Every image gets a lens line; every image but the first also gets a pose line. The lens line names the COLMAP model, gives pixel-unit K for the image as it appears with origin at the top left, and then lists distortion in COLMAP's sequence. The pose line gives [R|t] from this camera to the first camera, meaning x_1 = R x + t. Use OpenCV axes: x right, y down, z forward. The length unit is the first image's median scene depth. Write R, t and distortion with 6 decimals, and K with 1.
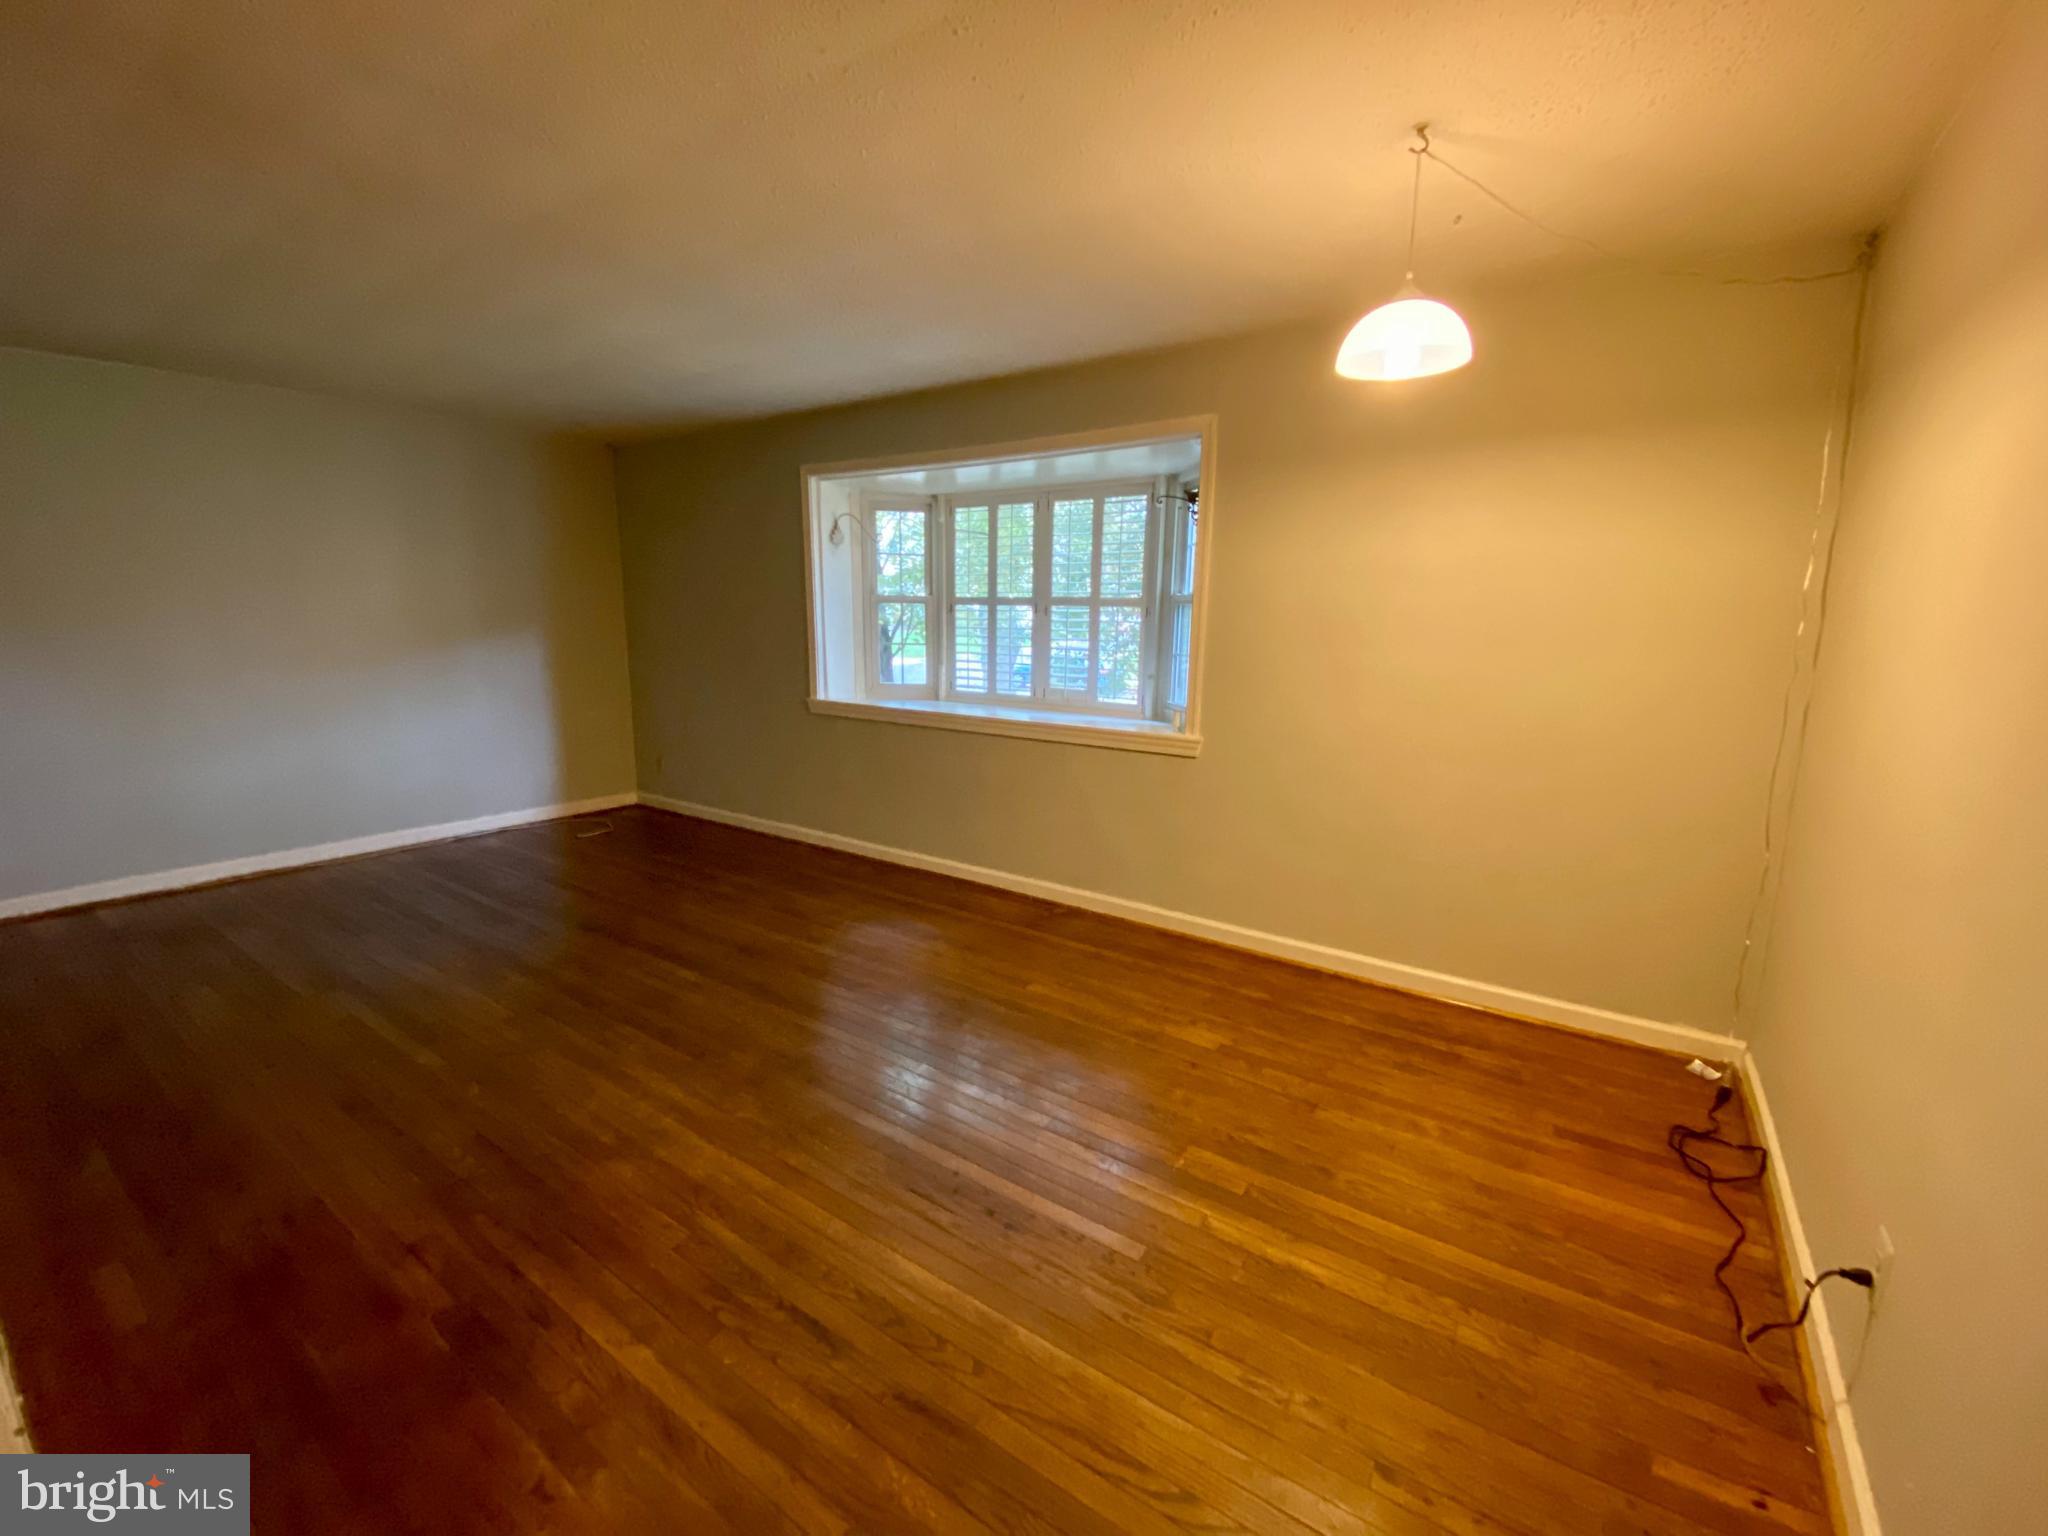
lens RADIAL K [[836.5, 0, 1021.8], [0, 836.5, 764.2], [0, 0, 1]] dist [0.016231, -0.000780]
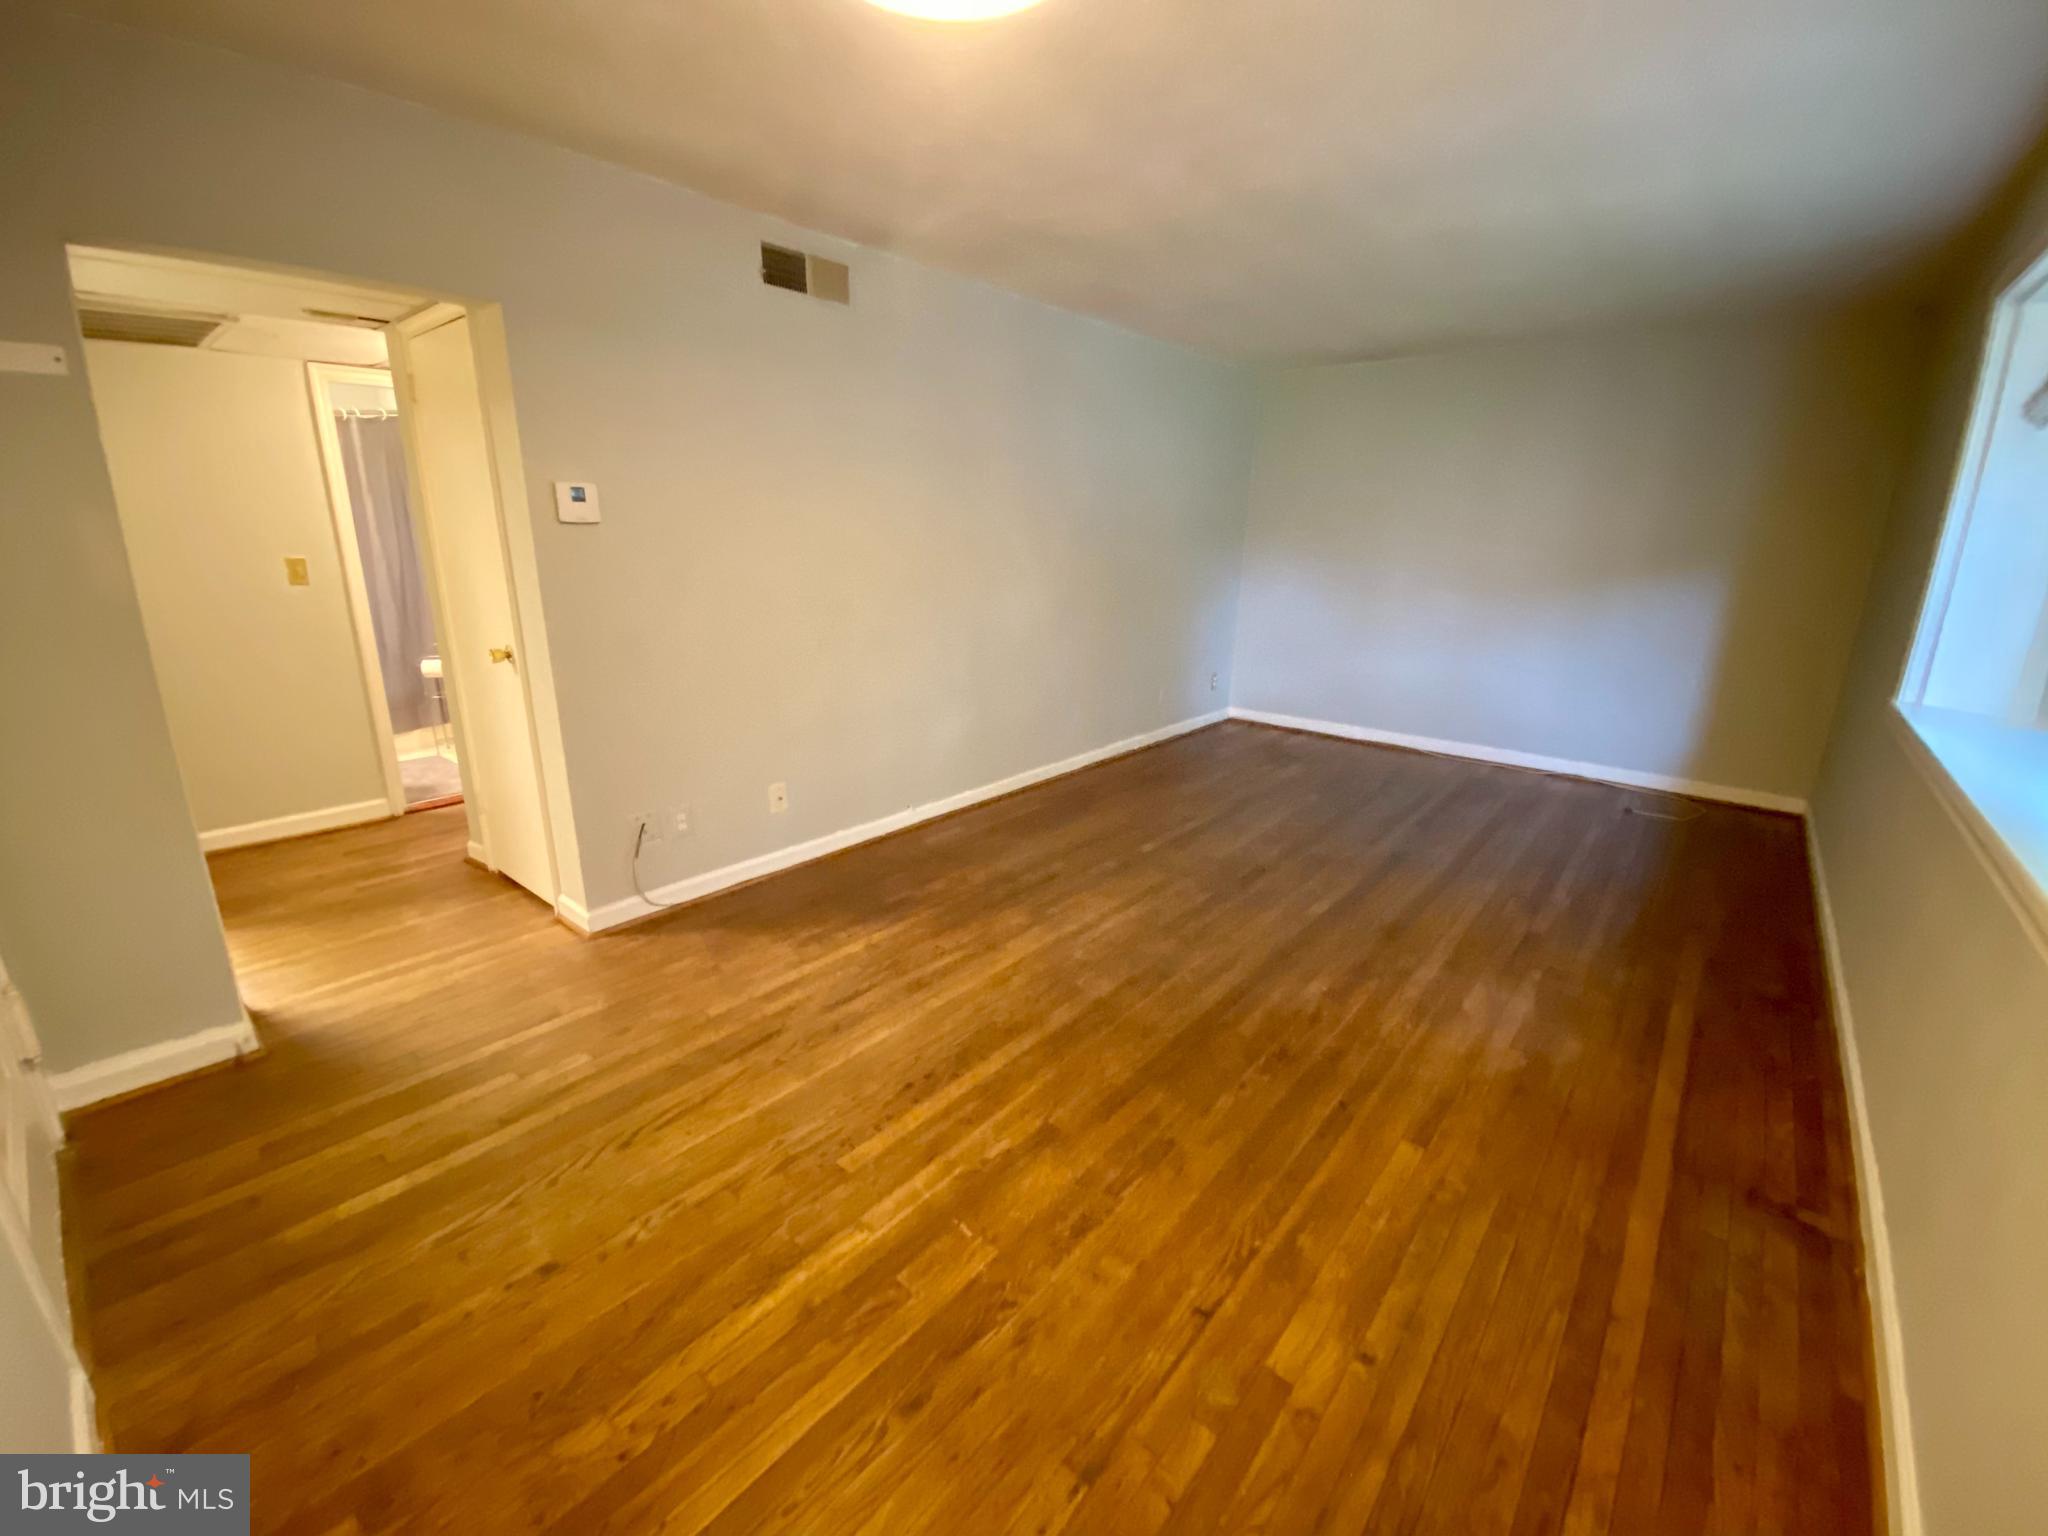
lens RADIAL K [[836.5, 0, 1021.8], [0, 836.5, 763.4], [0, 0, 1]] dist [0.016231, -0.000780]
pose [[-0.106761, 0.257942, -0.960244, 0.953393], [-0.197337, 0.941054, 0.274728, -0.201165], [0.974505, 0.218822, -0.049567, 1.128168]]
